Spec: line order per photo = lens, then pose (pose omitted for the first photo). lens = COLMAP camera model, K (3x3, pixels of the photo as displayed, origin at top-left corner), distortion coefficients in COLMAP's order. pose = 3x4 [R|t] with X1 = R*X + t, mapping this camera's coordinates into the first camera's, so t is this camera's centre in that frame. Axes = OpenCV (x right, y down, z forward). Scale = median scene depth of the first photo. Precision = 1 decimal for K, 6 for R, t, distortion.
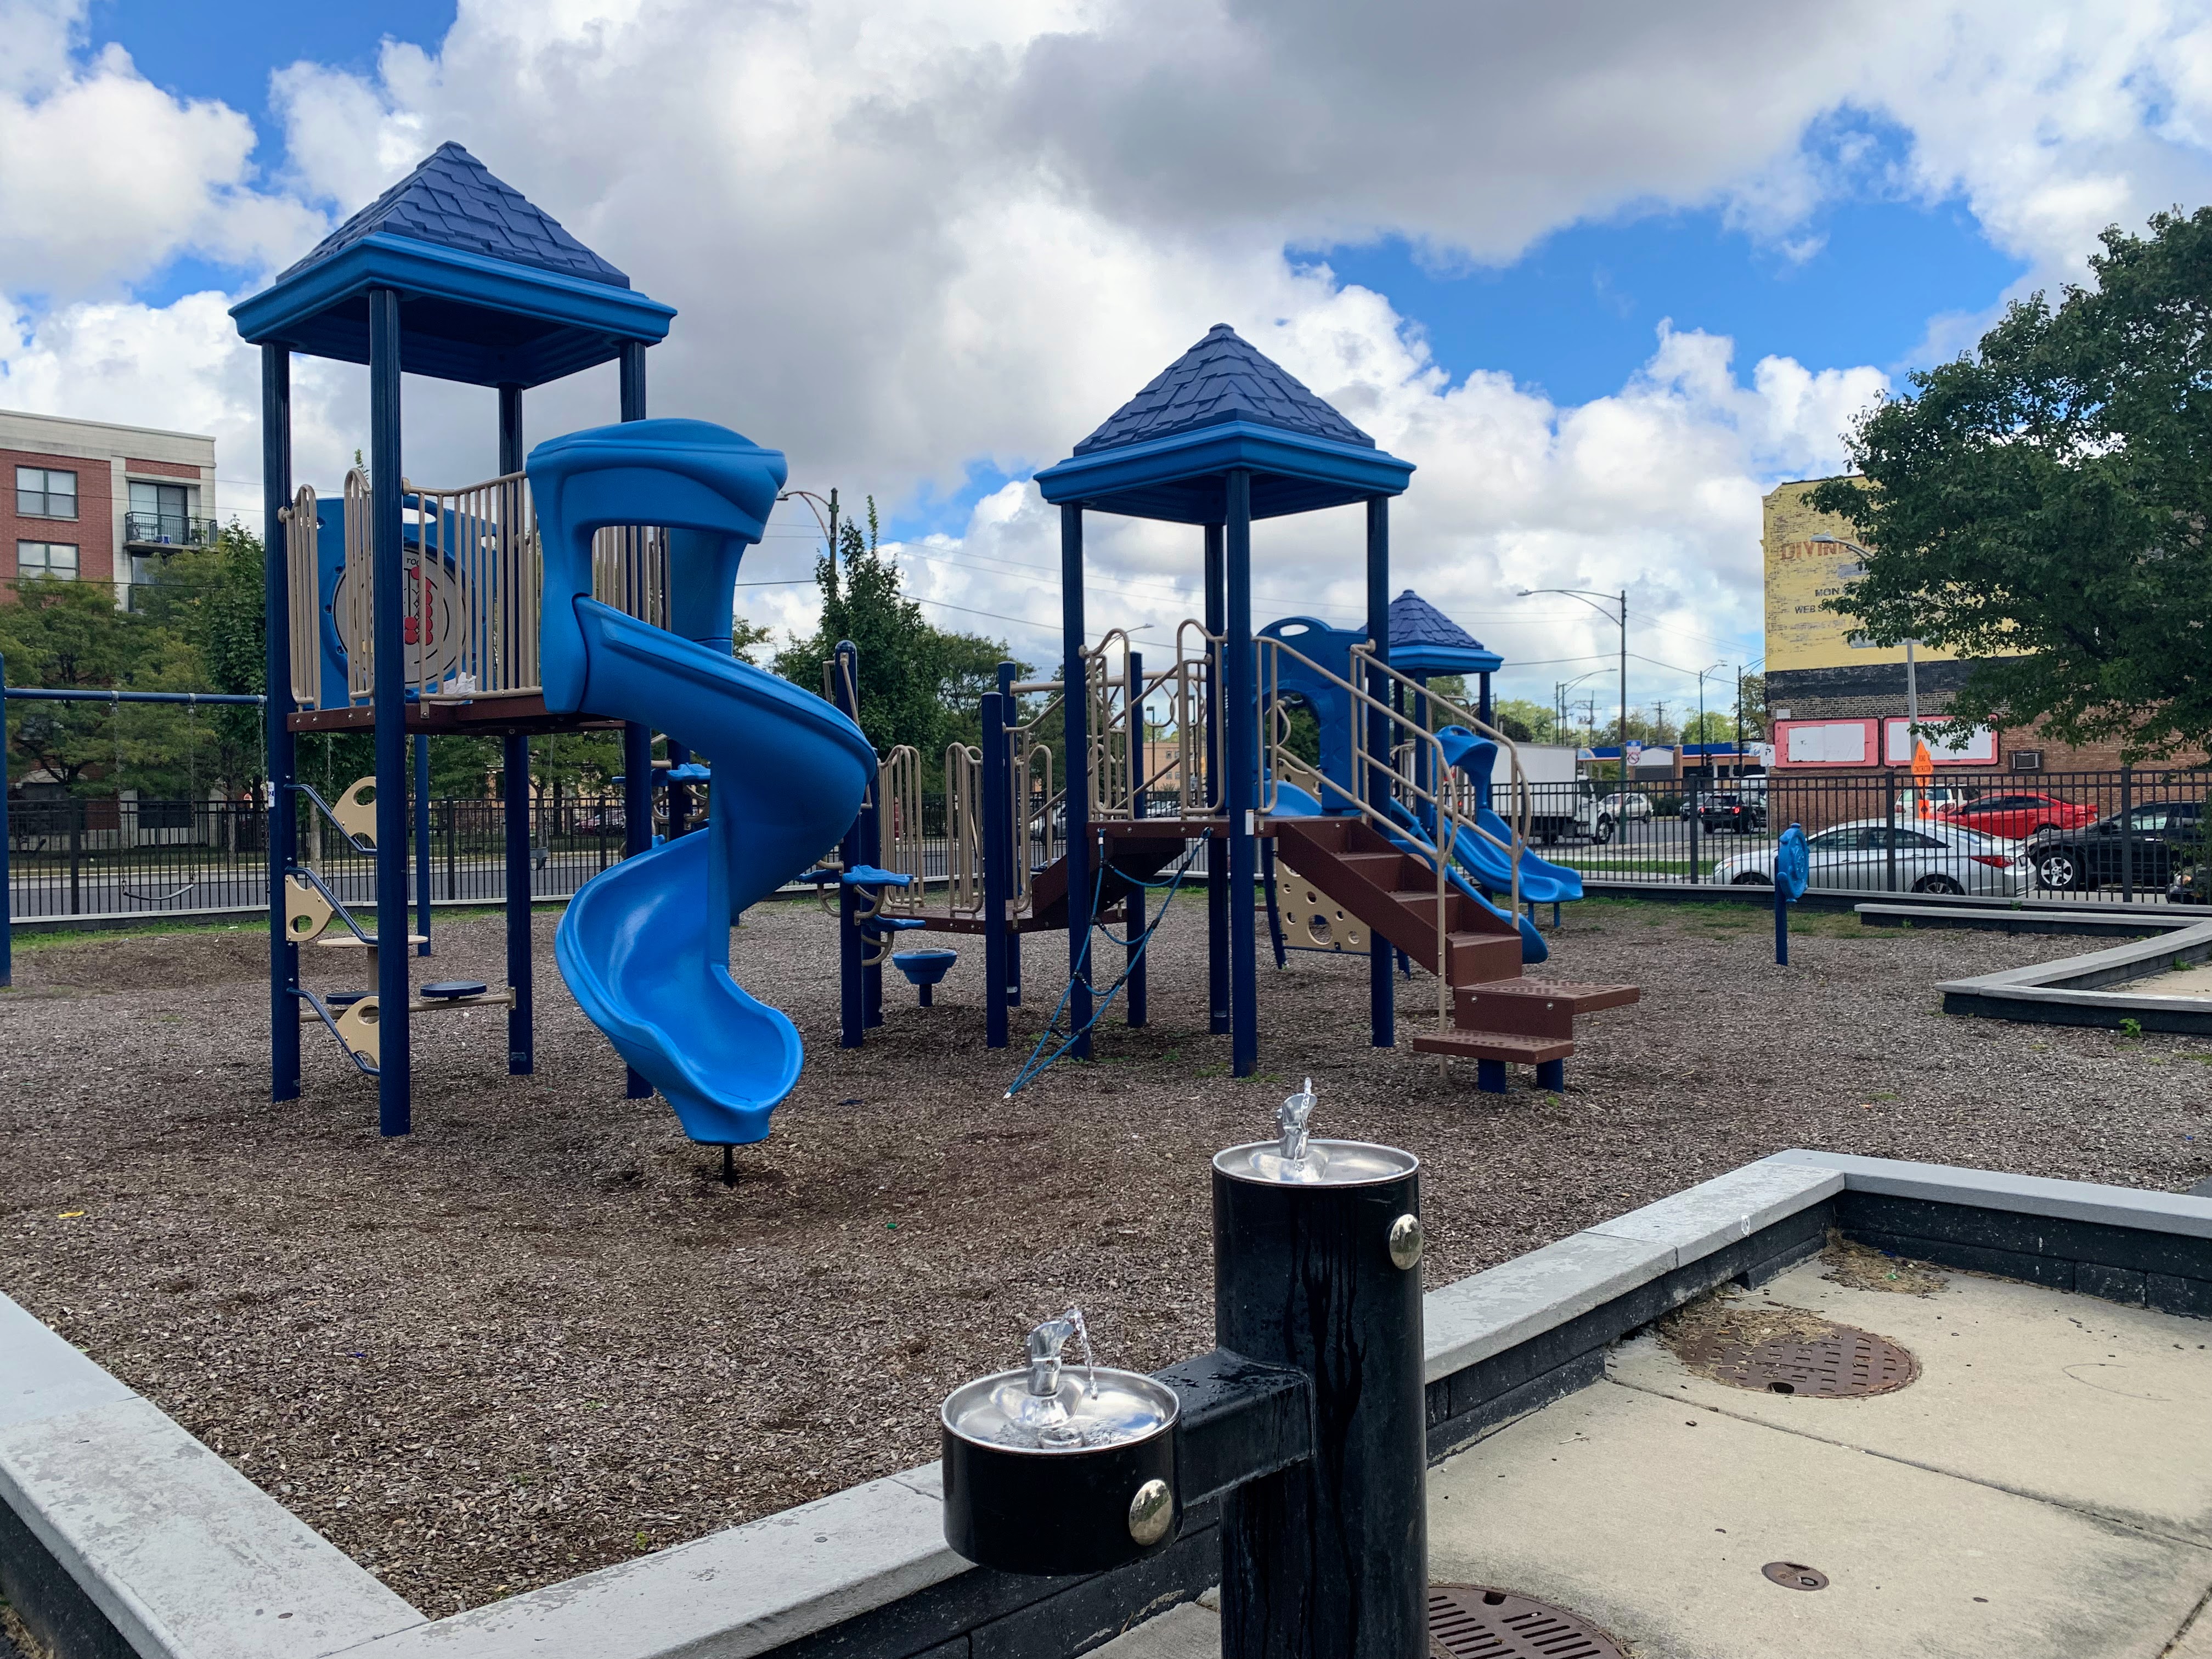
lens RADIAL K [[1735.1, 0, 1106.0], [0, 1735.1, 829.5], [0, 0, 1]] dist [0.008718, 0.004041]
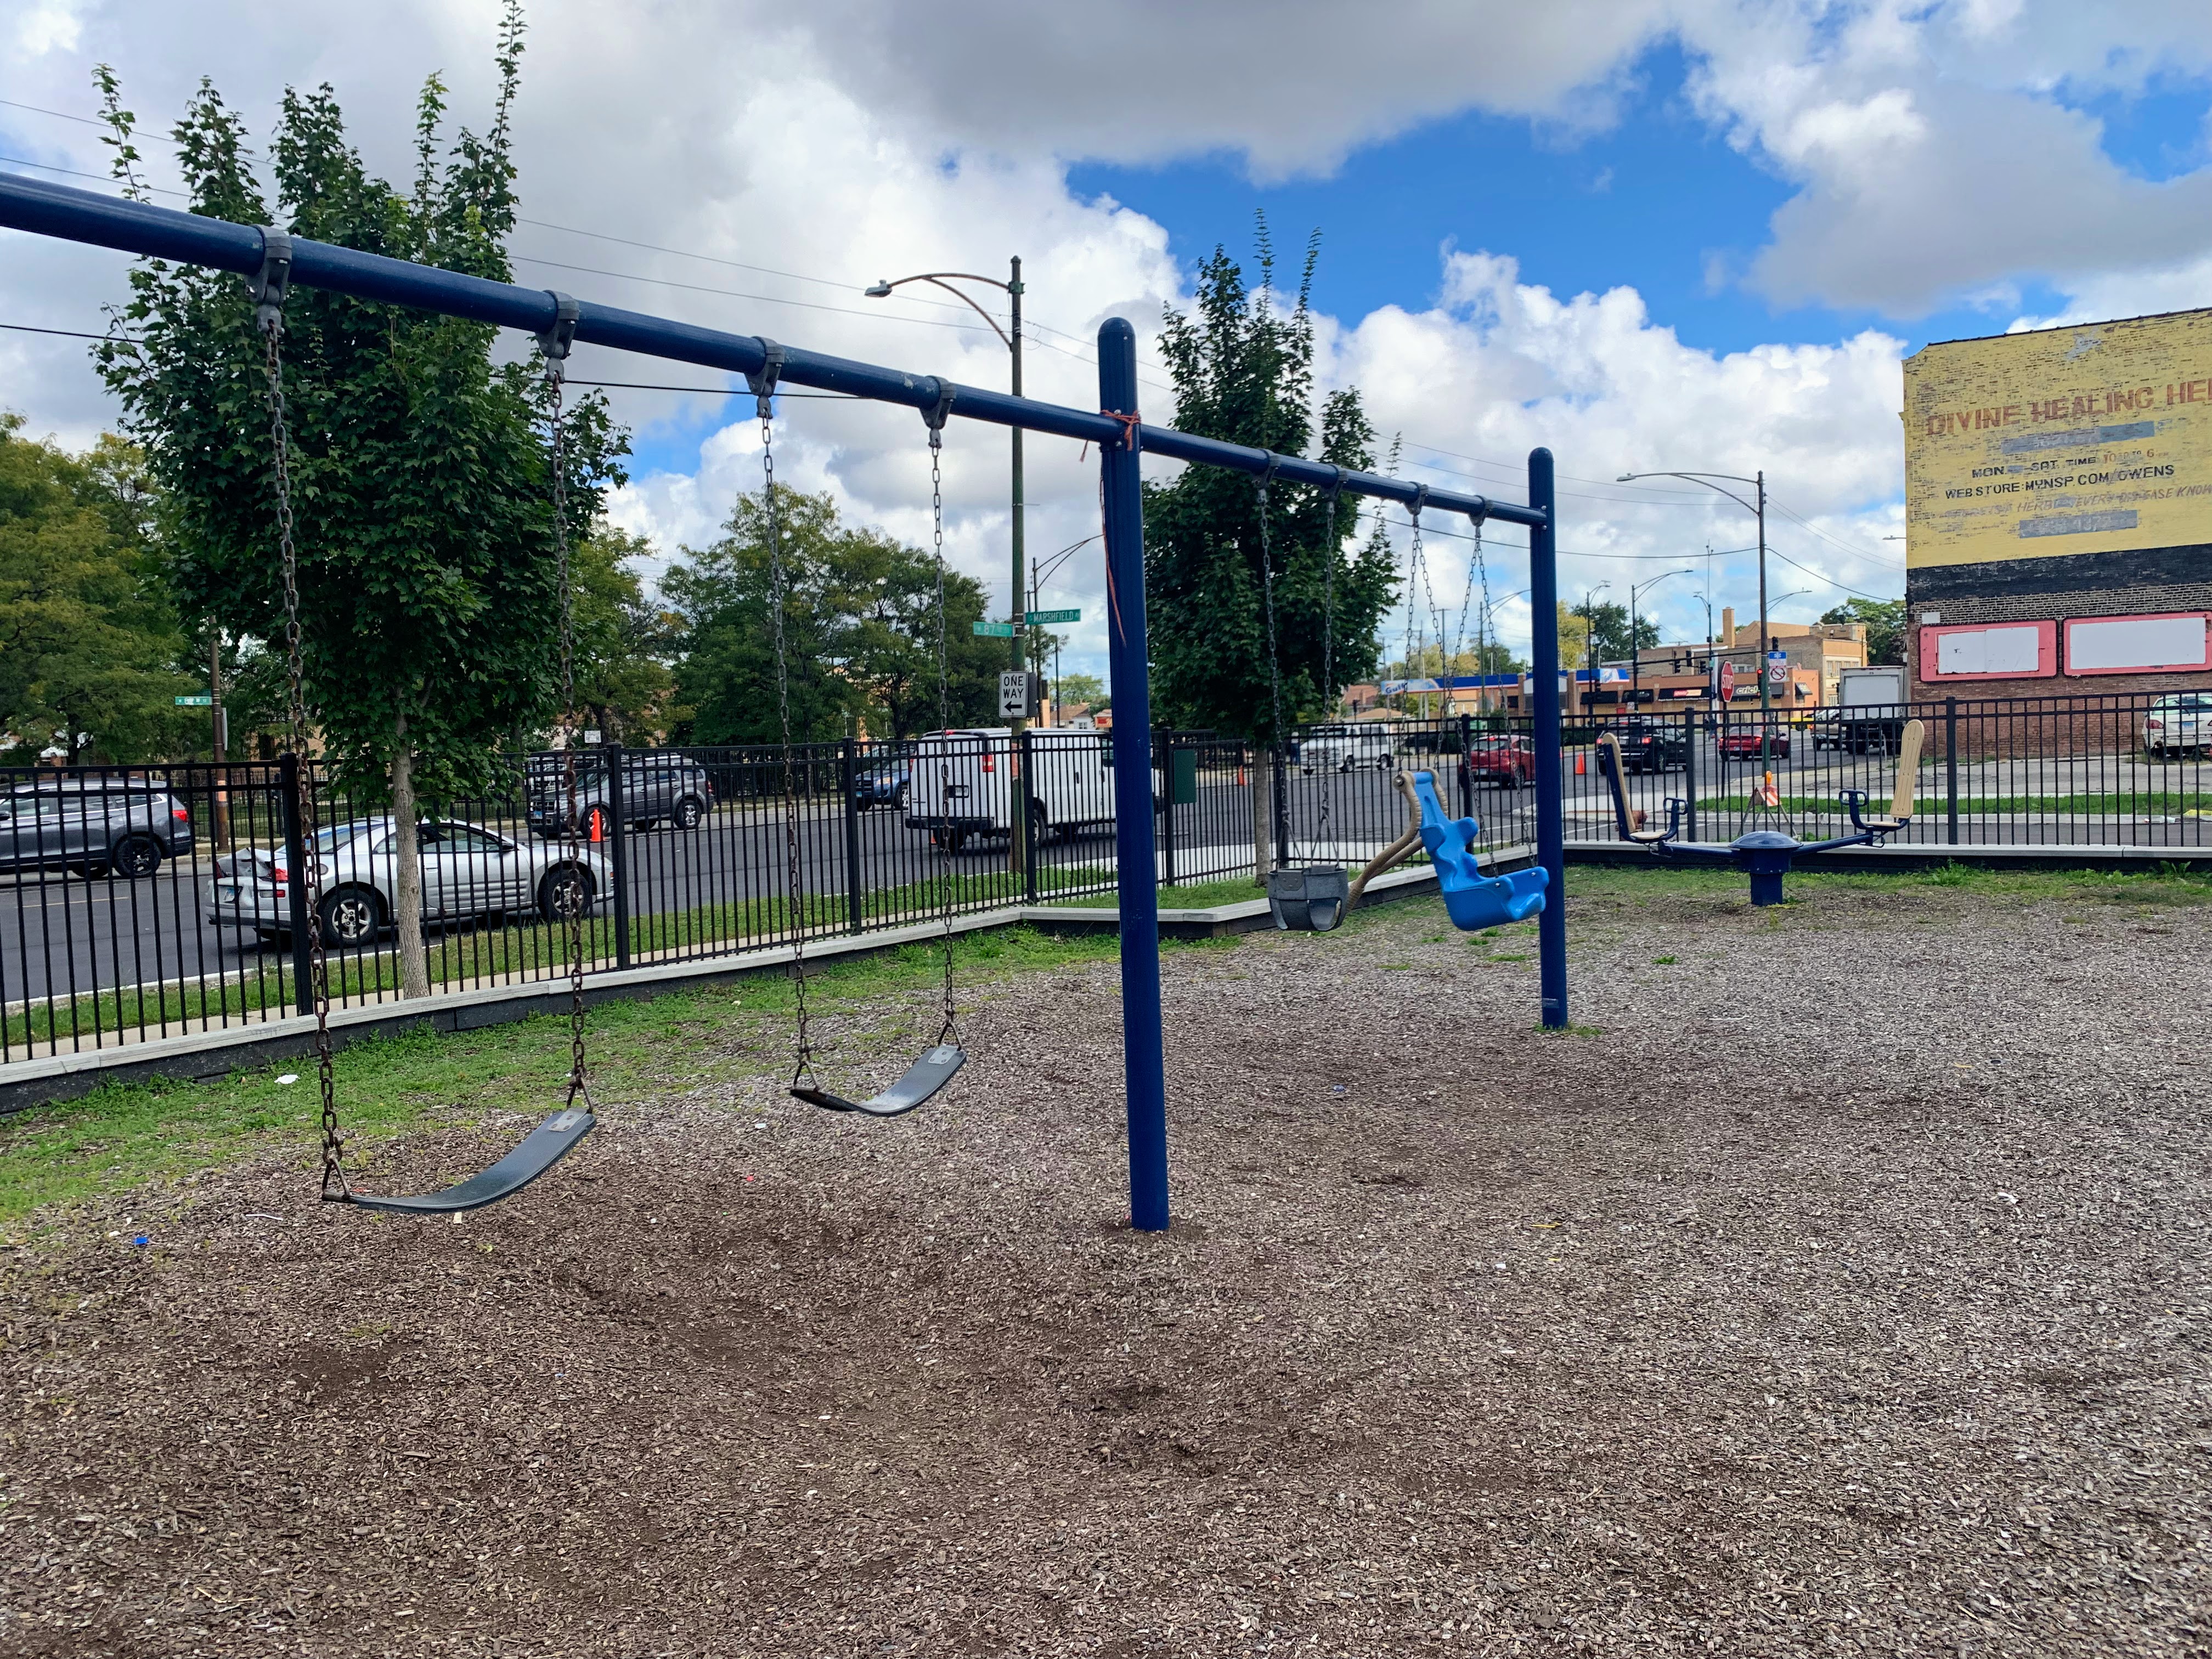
lens RADIAL K [[1735.1, 0, 1106.0], [0, 1735.1, 829.5], [0, 0, 1]] dist [0.008718, 0.004041]
pose [[0.989154, -0.030963, 0.143585, -0.135428], [0.026080, 0.999020, 0.035763, -0.003813], [-0.144551, -0.031631, 0.988992, 0.210460]]
